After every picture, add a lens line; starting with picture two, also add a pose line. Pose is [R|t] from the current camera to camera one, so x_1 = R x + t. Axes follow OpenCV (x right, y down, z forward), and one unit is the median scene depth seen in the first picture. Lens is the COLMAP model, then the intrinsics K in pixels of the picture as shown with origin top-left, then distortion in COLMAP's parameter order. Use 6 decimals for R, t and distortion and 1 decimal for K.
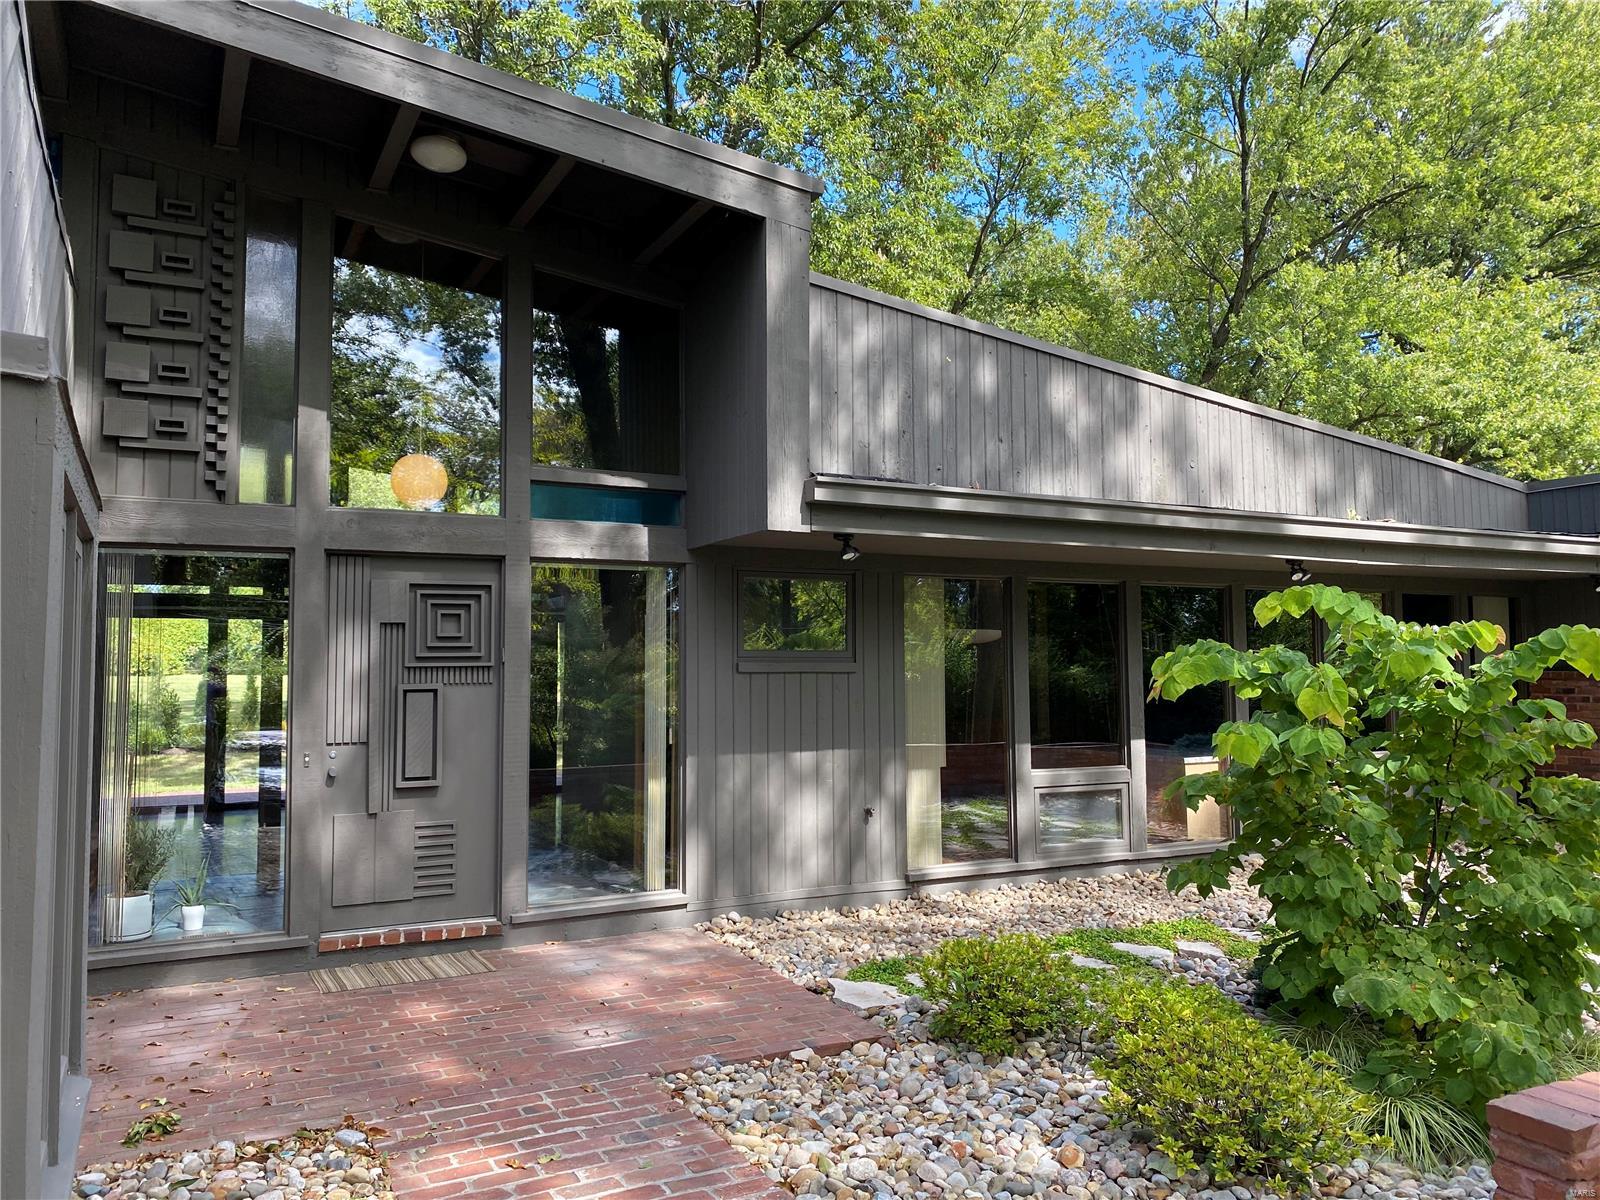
lens RADIAL K [[1218.3, 0, 833.8], [0, 1218.3, 605.4], [0, 0, 1]] dist [0.035534, -0.051214]
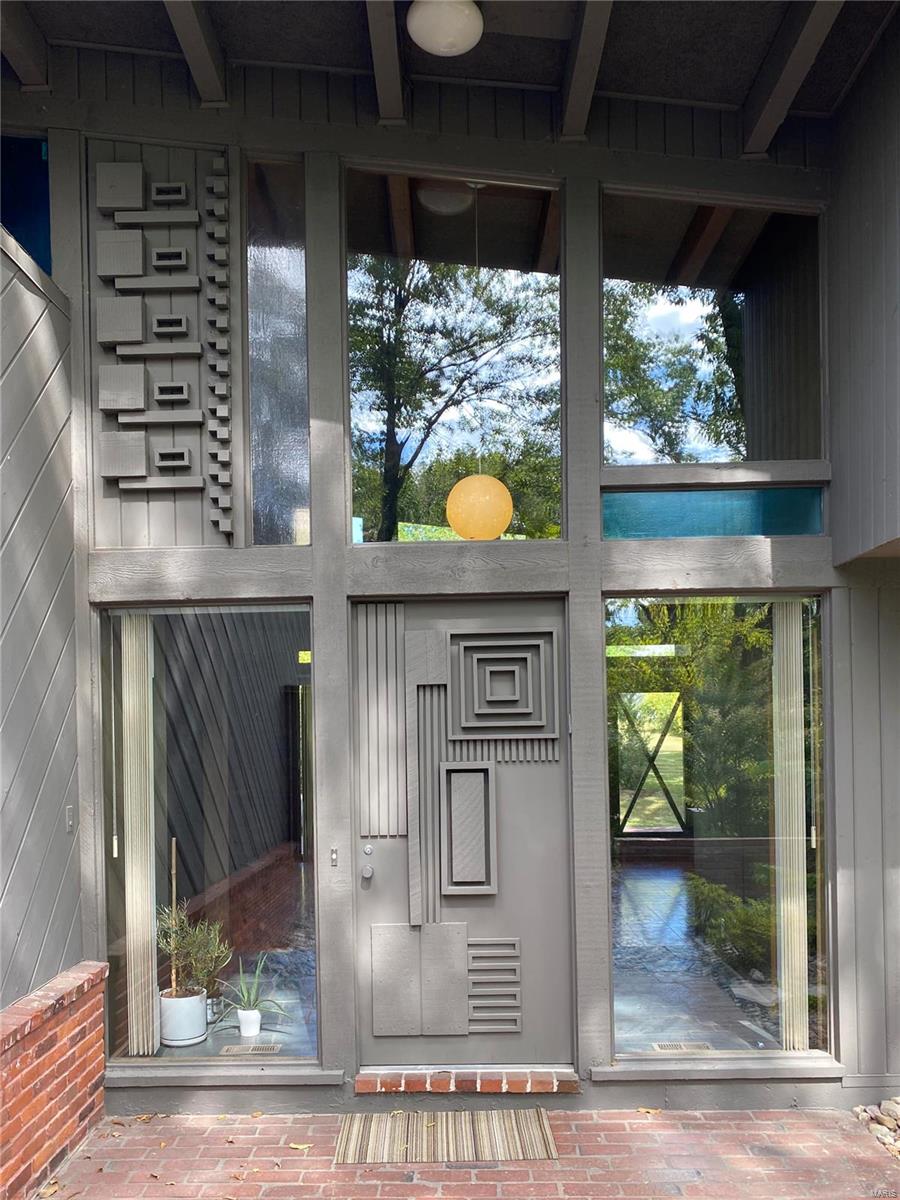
lens RADIAL K [[913.7, 0, 434.1], [0, 913.7, 689.2], [0, 0, 1]] dist [0.035534, -0.051214]
pose [[0.867868, -0.005699, -0.496763, -0.066778], [0.037618, 0.997817, 0.054272, -0.014879], [0.495369, -0.065788, 0.866188, 0.491658]]
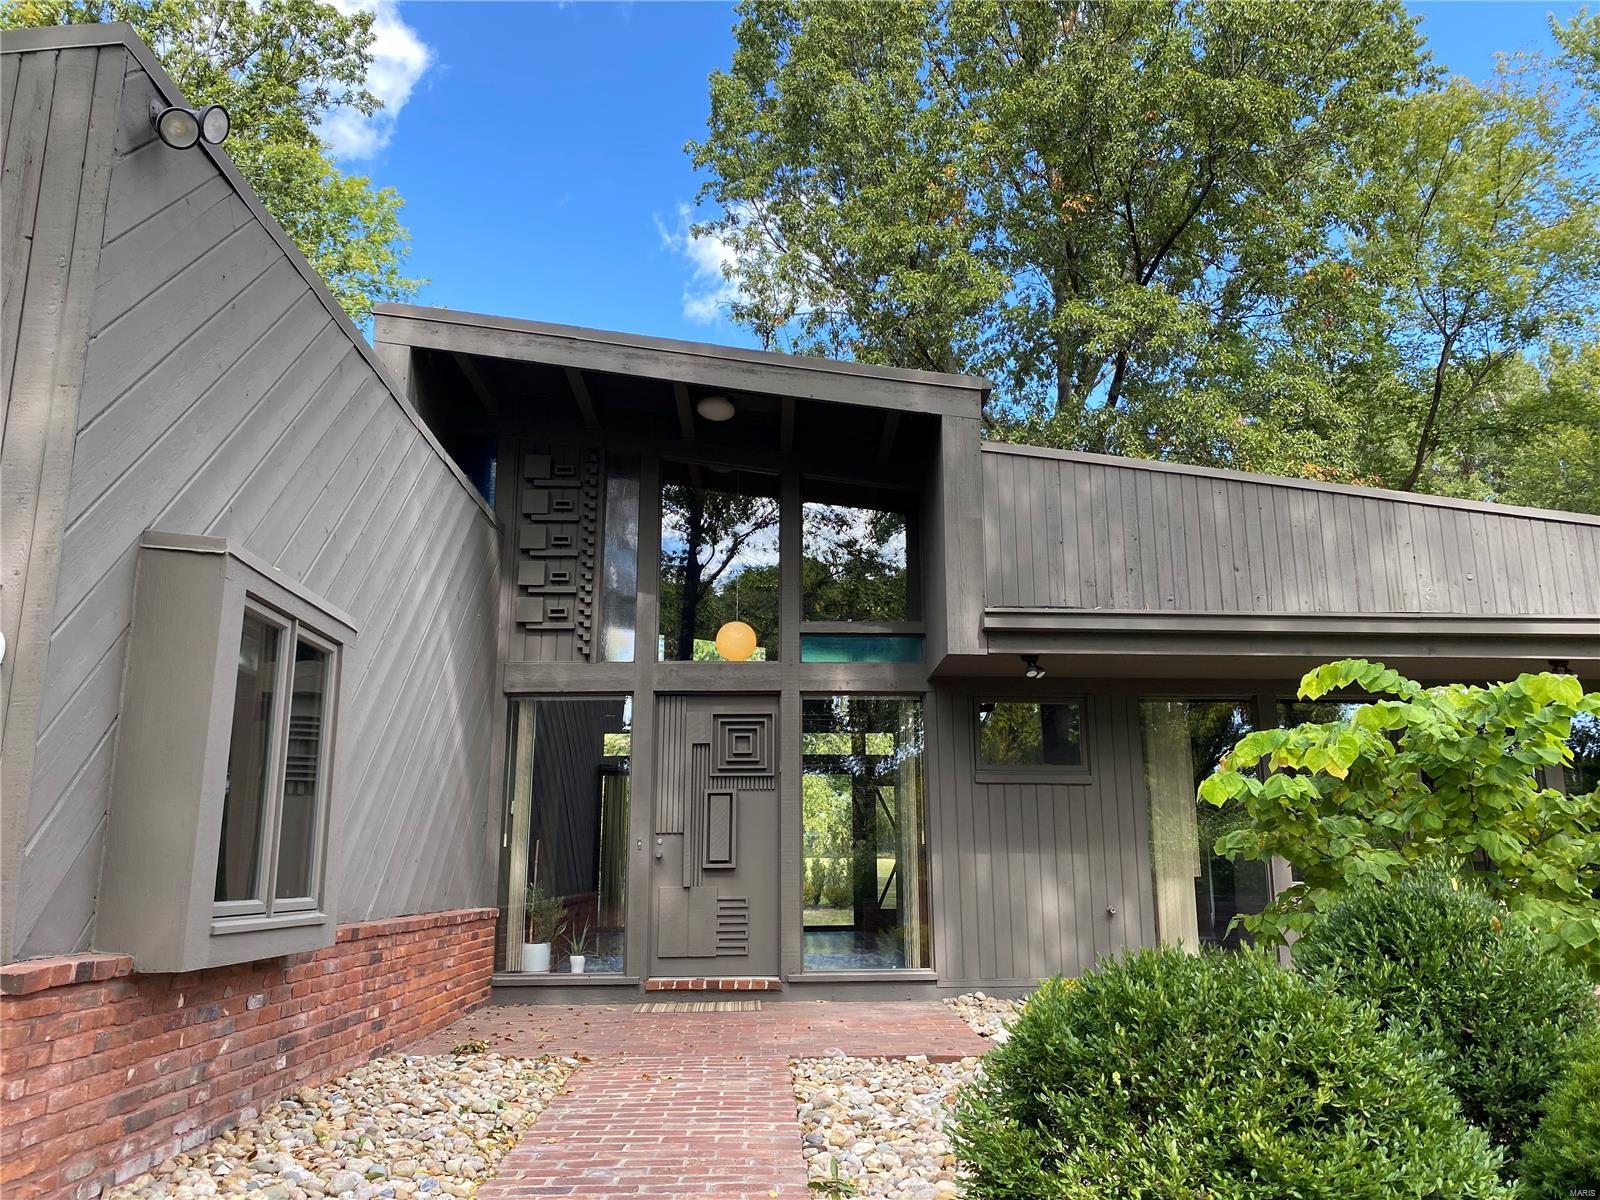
lens RADIAL K [[1218.3, 0, 839.4], [0, 1218.3, 583.0], [0, 0, 1]] dist [0.035534, -0.051214]
pose [[0.904399, -0.097686, -0.415354, 0.358472], [0.025852, 0.984197, -0.175178, 0.079862], [0.425903, 0.147693, 0.892633, -0.168515]]
